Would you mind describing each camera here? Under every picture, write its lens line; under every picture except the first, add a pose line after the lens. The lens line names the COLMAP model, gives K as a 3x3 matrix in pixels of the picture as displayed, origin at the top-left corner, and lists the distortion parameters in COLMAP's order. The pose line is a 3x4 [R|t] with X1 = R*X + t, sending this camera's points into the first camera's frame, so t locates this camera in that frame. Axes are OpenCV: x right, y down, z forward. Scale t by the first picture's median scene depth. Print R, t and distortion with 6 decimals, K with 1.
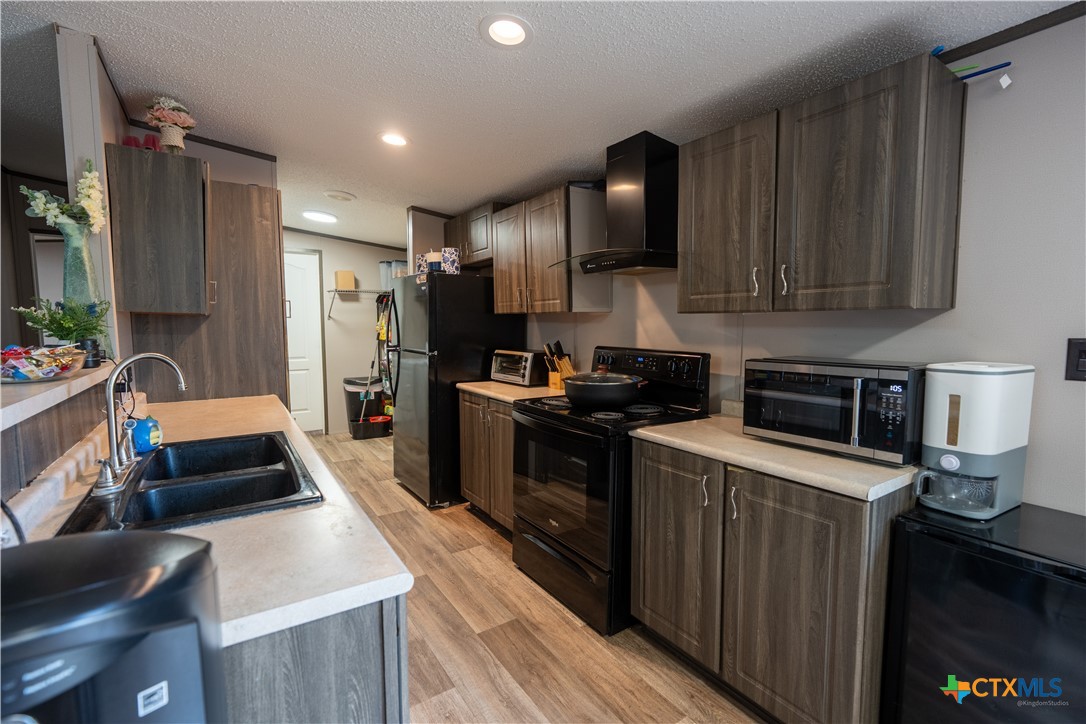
lens RADIAL K [[489.7, 0, 540.7], [0, 489.7, 362.5], [0, 0, 1]] dist [-0.005016, 0.000440]
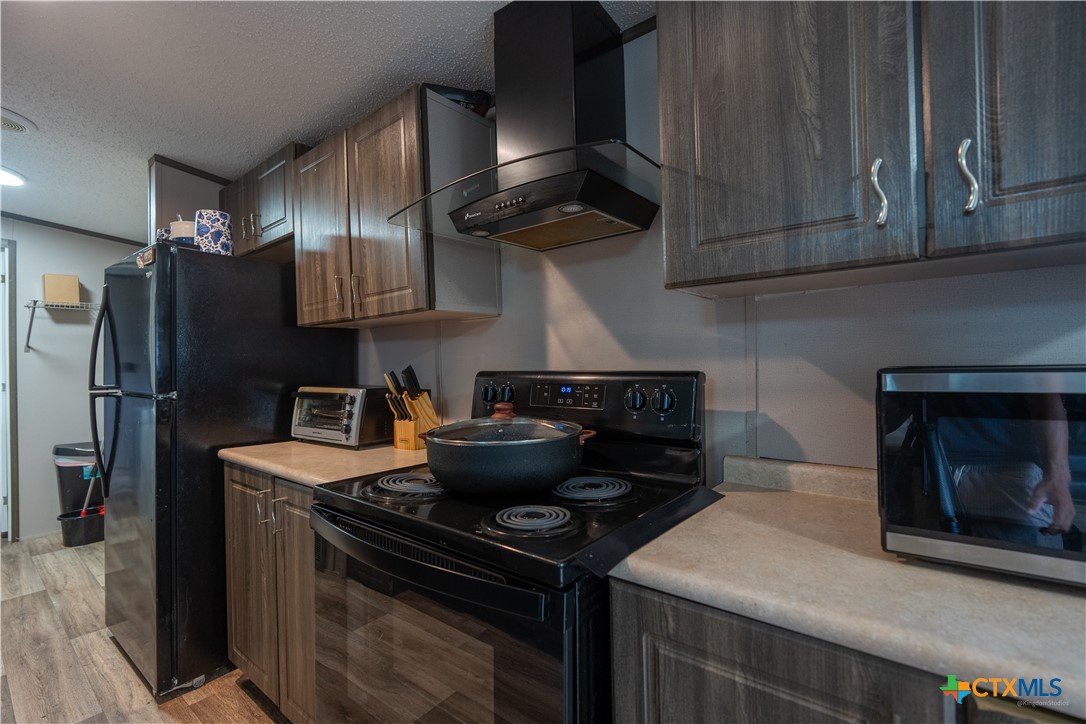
lens RADIAL K [[489.7, 0, 537.3], [0, 489.7, 359.4], [0, 0, 1]] dist [-0.005016, 0.000440]
pose [[0.956449, -0.013926, 0.291568, 0.011037], [0.041384, 0.995241, -0.088217, 0.005594], [-0.288952, 0.096441, 0.952474, 0.398463]]
